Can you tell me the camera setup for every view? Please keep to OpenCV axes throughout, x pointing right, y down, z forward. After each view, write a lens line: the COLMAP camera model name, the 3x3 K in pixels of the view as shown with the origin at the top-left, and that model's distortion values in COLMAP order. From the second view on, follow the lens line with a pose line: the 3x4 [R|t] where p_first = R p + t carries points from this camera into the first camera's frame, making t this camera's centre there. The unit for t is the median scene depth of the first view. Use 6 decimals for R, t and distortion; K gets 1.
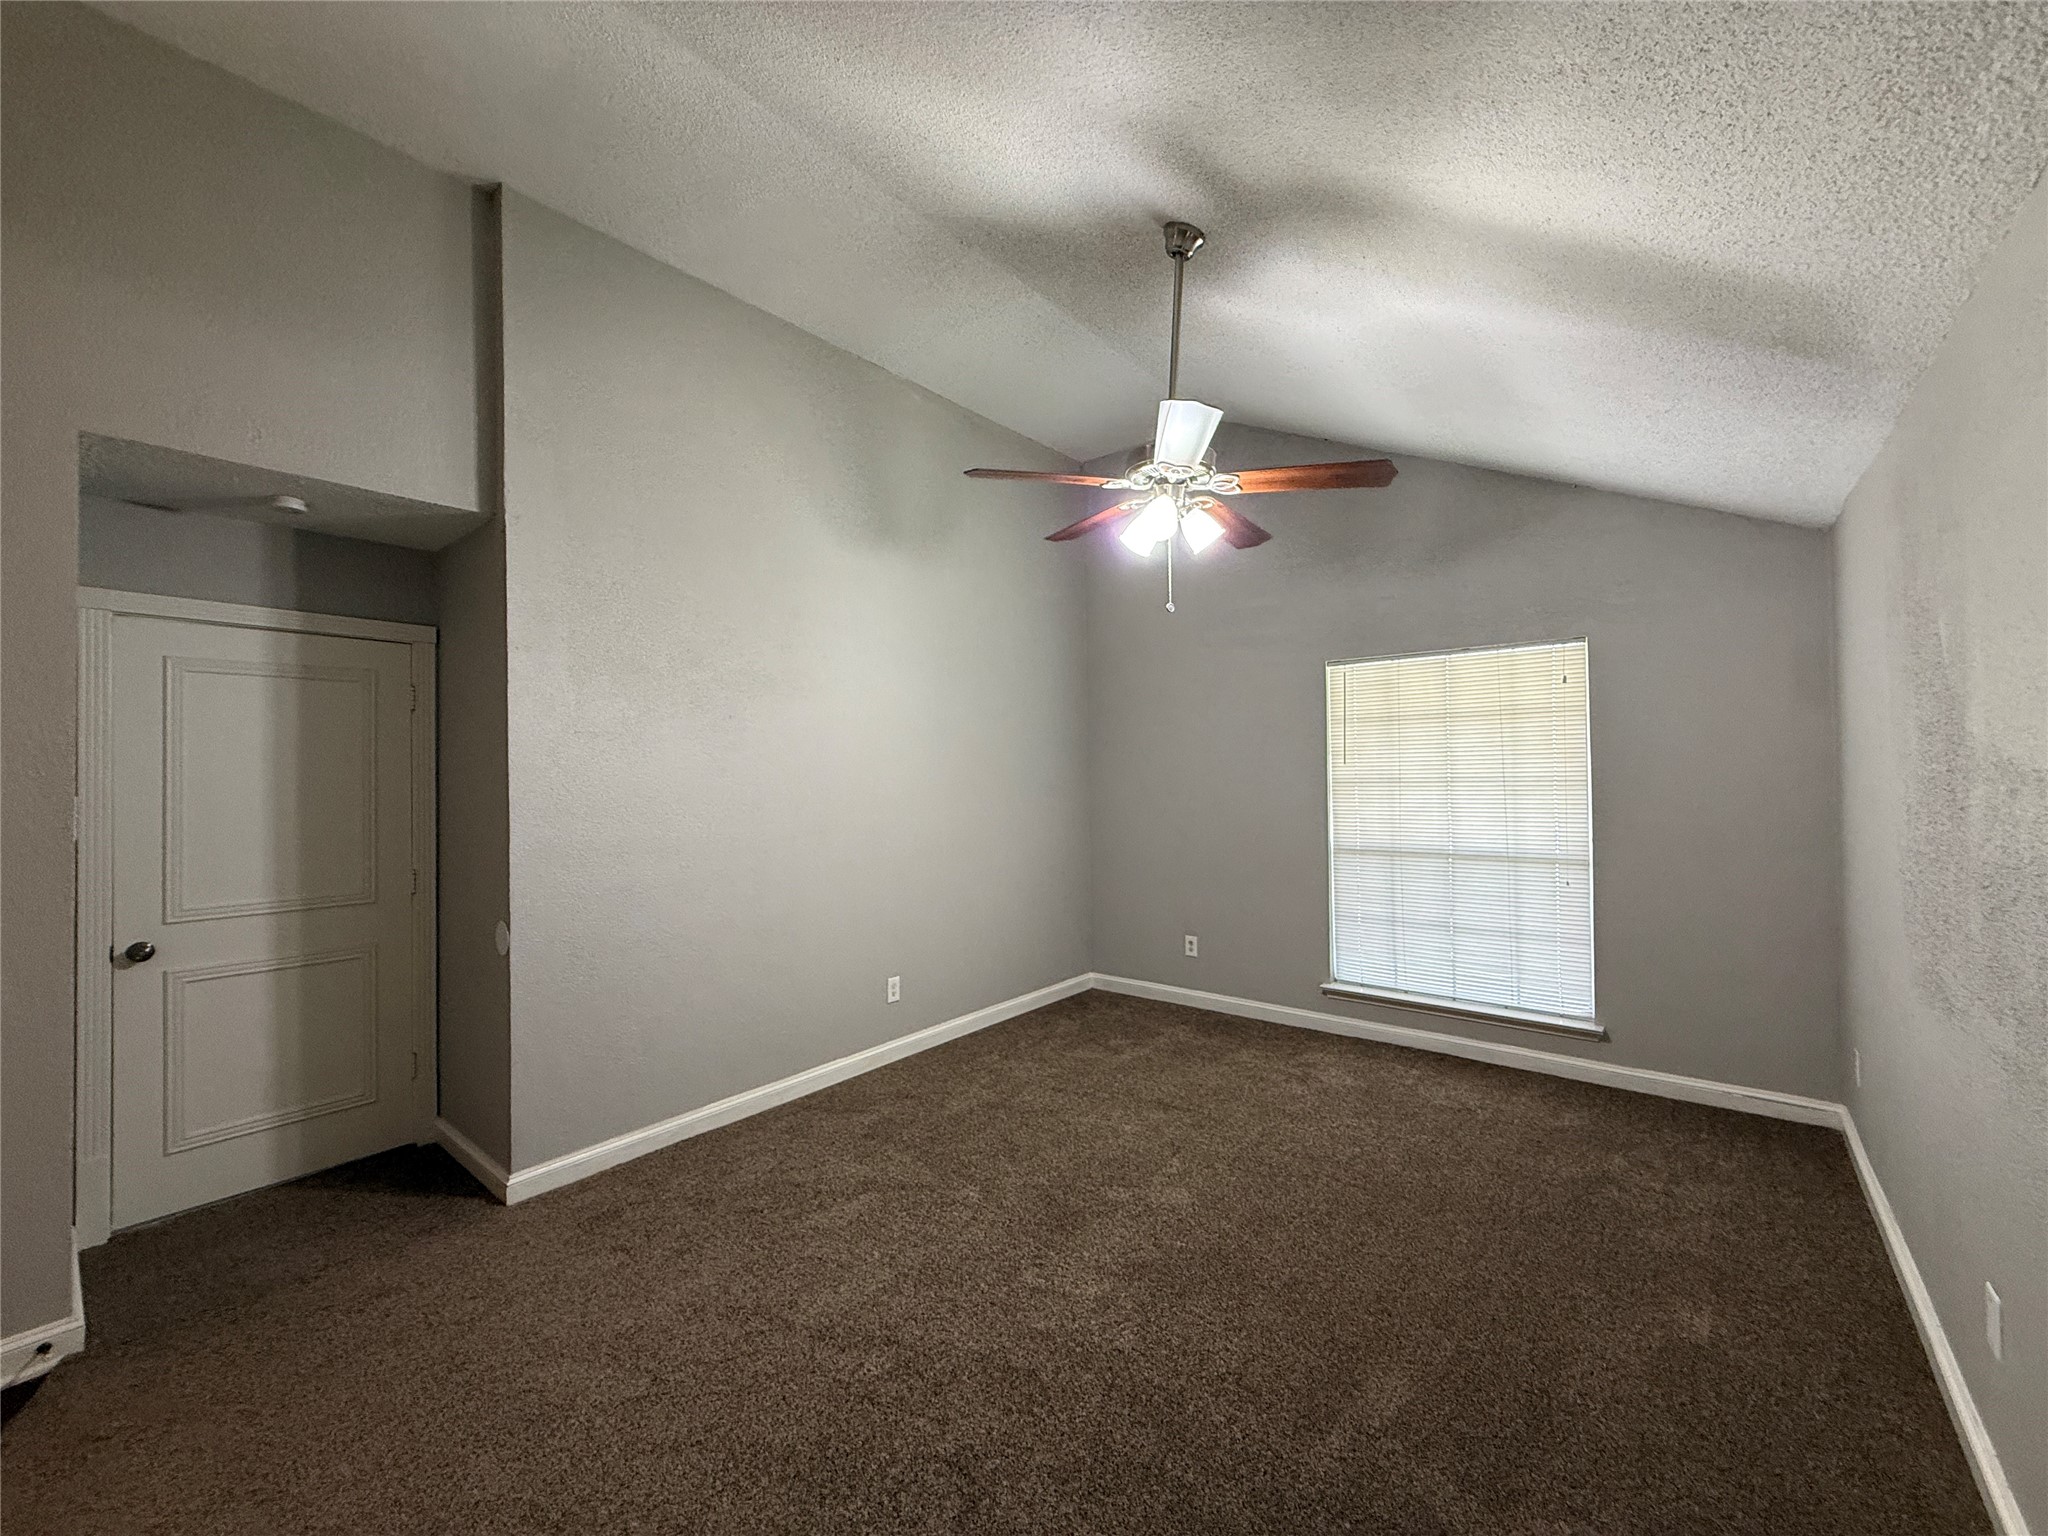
lens RADIAL K [[814.5, 0, 1023.4], [0, 814.5, 768.8], [0, 0, 1]] dist [0.000850, -0.000279]
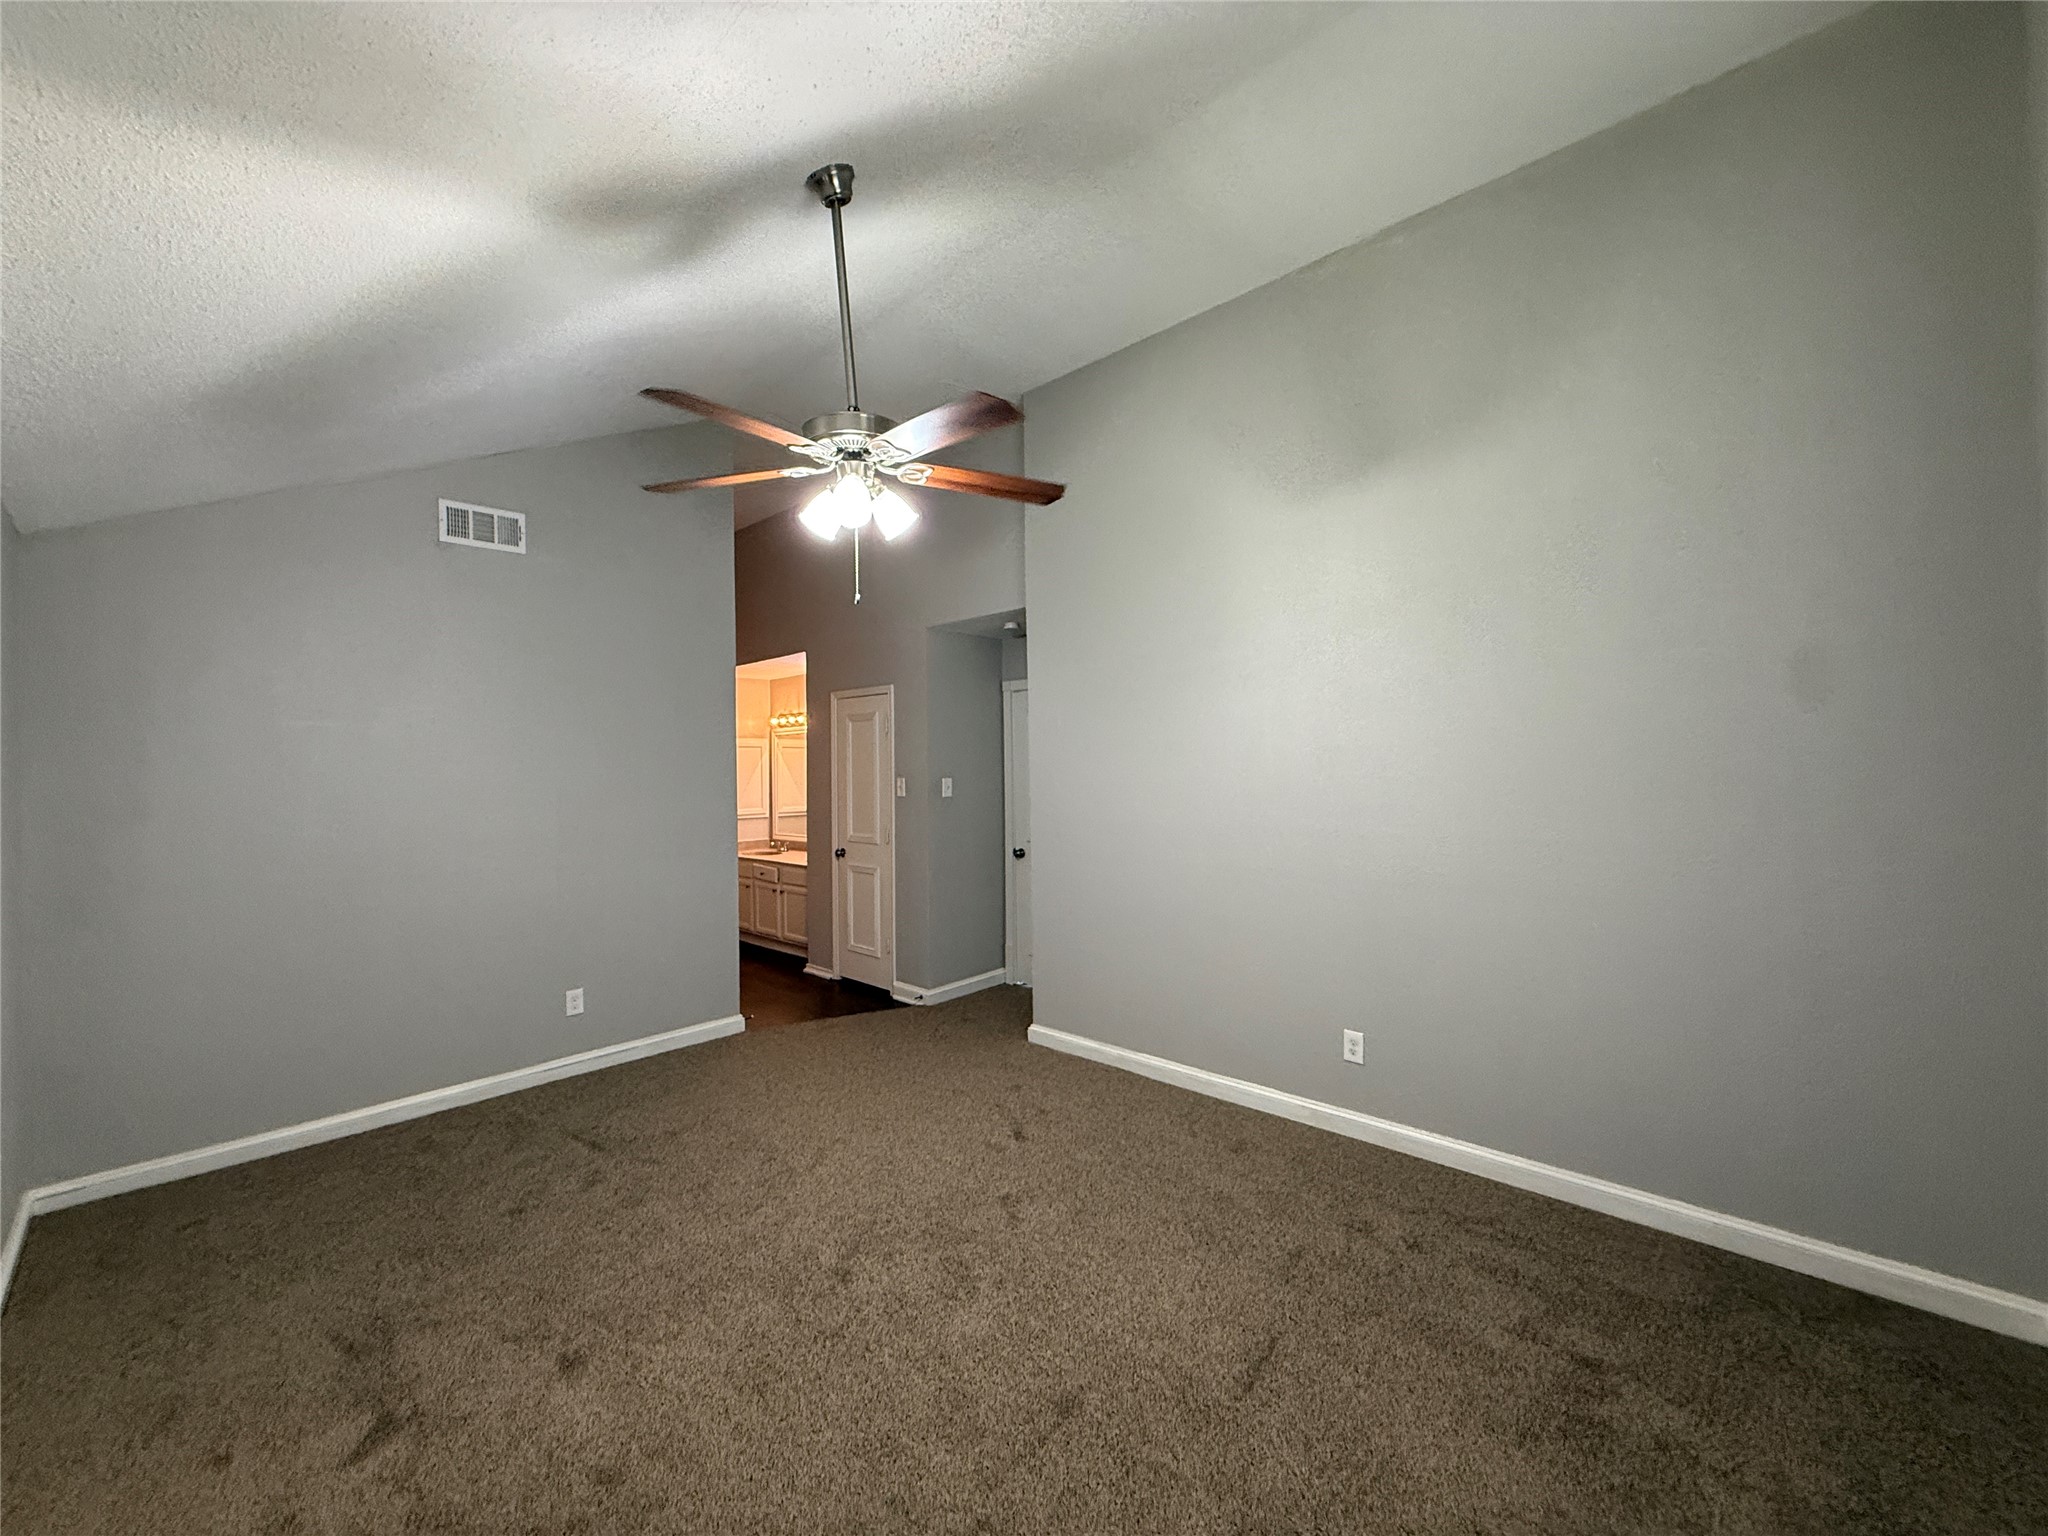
lens RADIAL K [[814.5, 0, 1023.4], [0, 814.5, 768.8], [0, 0, 1]] dist [0.000850, -0.000279]
pose [[-0.069282, 0.014476, -0.997492, 0.636928], [0.019978, 0.999714, 0.013121, -0.011494], [0.997397, -0.019019, -0.069551, 0.743216]]
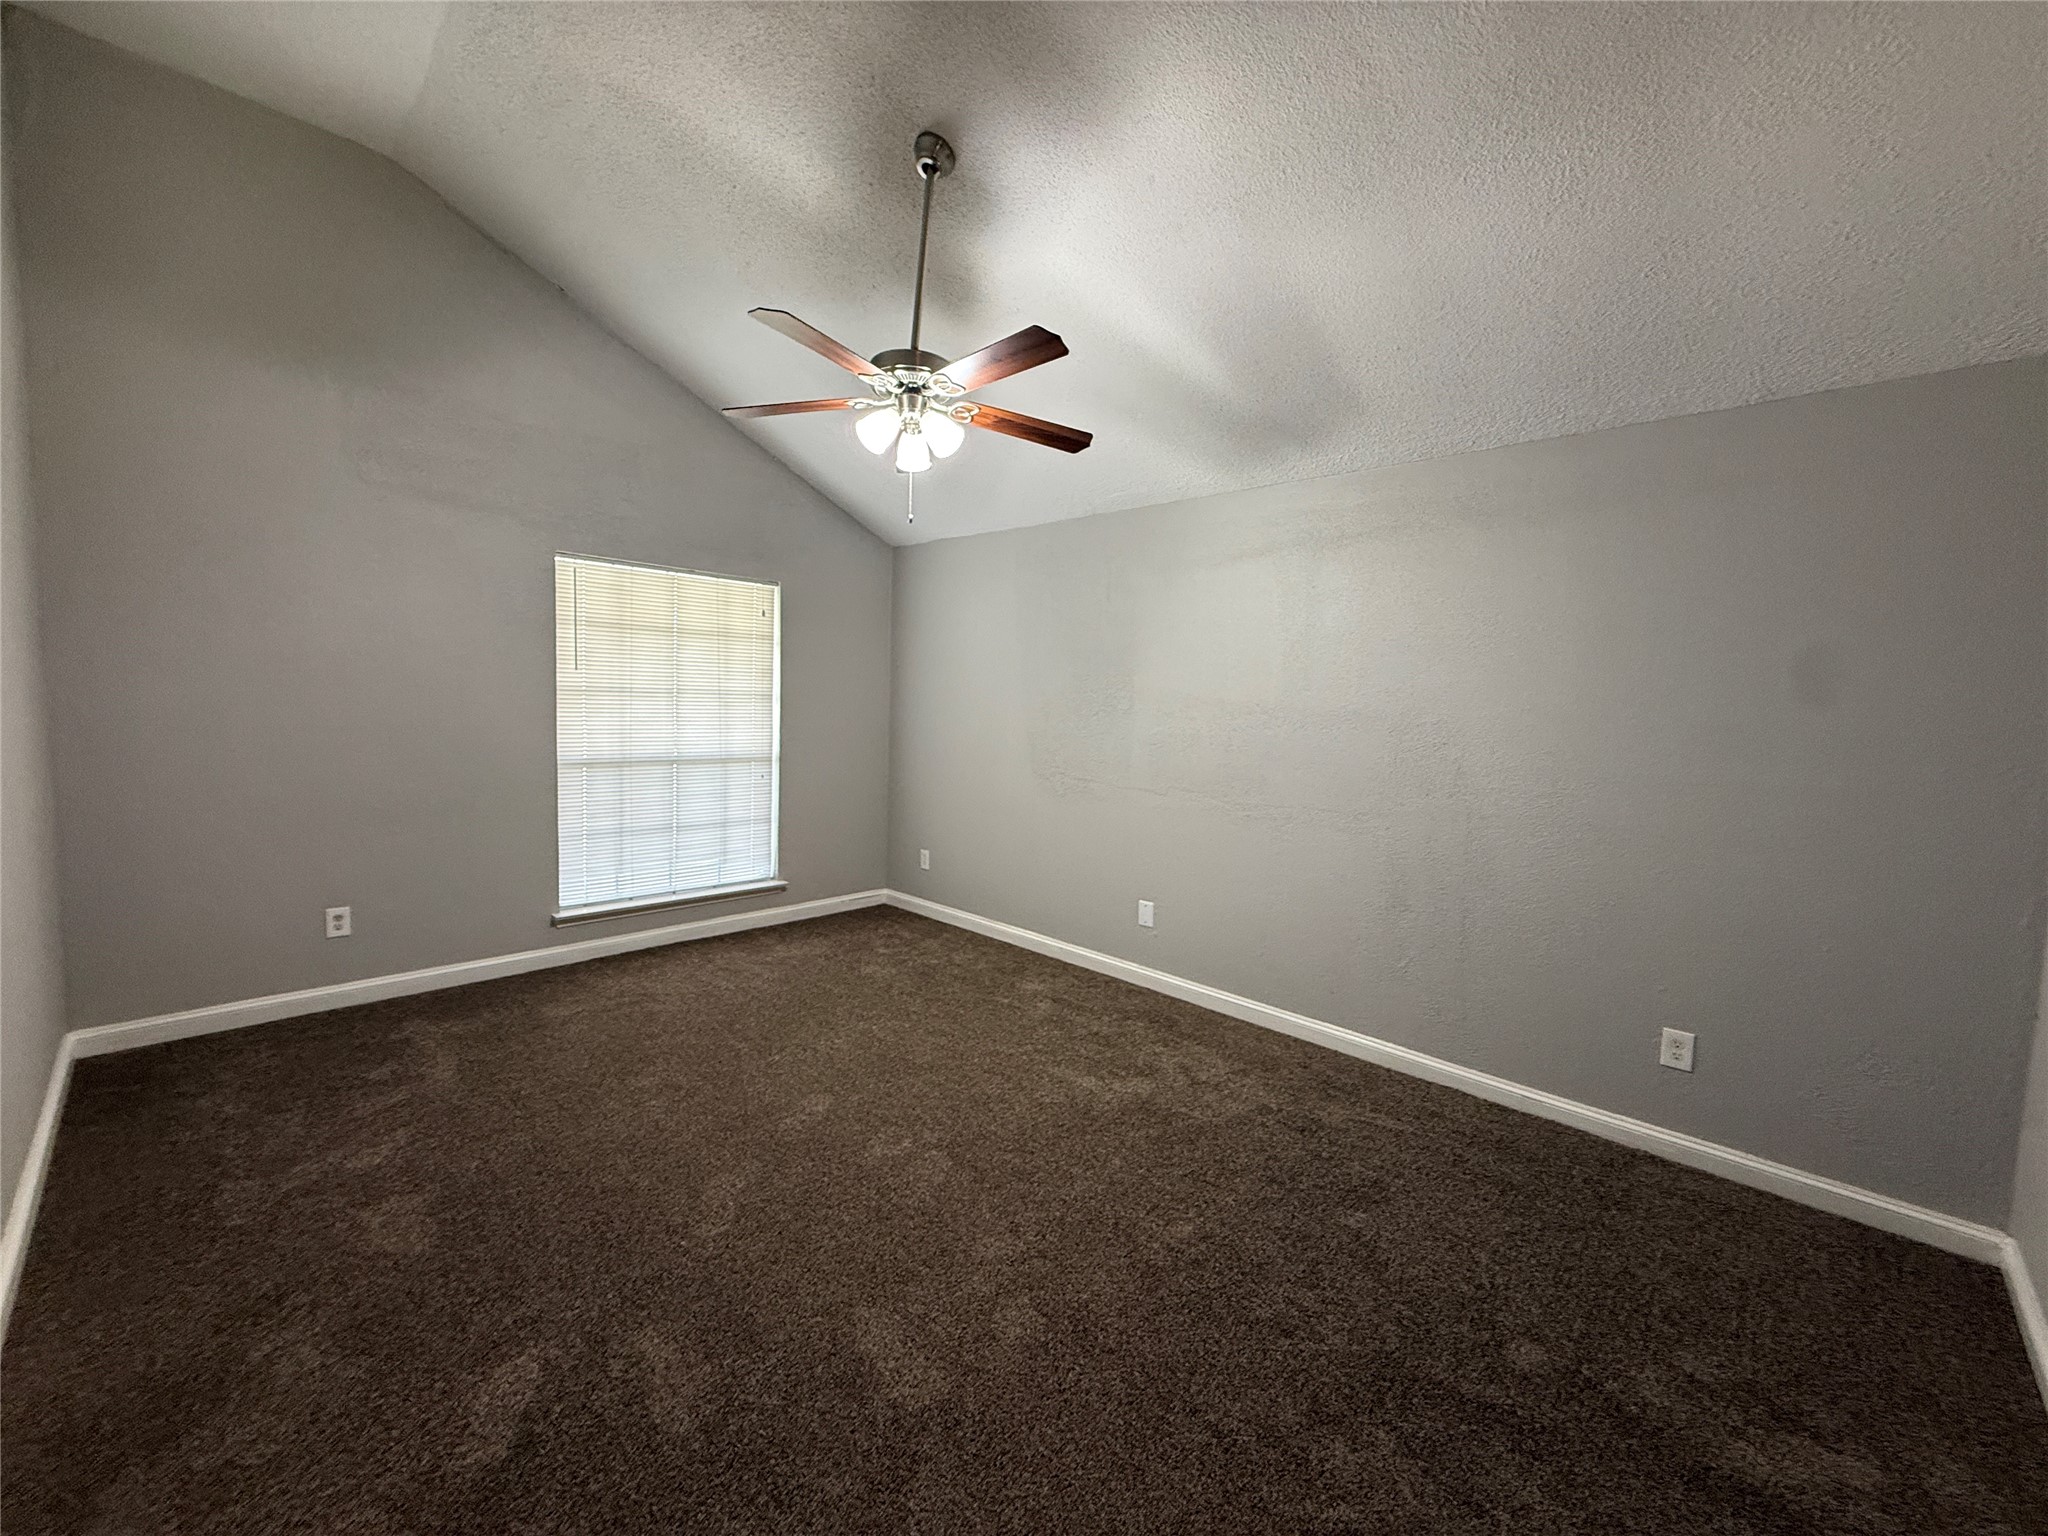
lens RADIAL K [[814.5, 0, 1023.4], [0, 814.5, 768.8], [0, 0, 1]] dist [0.000850, -0.000279]
pose [[0.078674, -0.069068, 0.994505, -0.512211], [-0.041257, 0.996517, 0.072472, 0.018685], [-0.996046, -0.046732, 0.075550, 0.459039]]
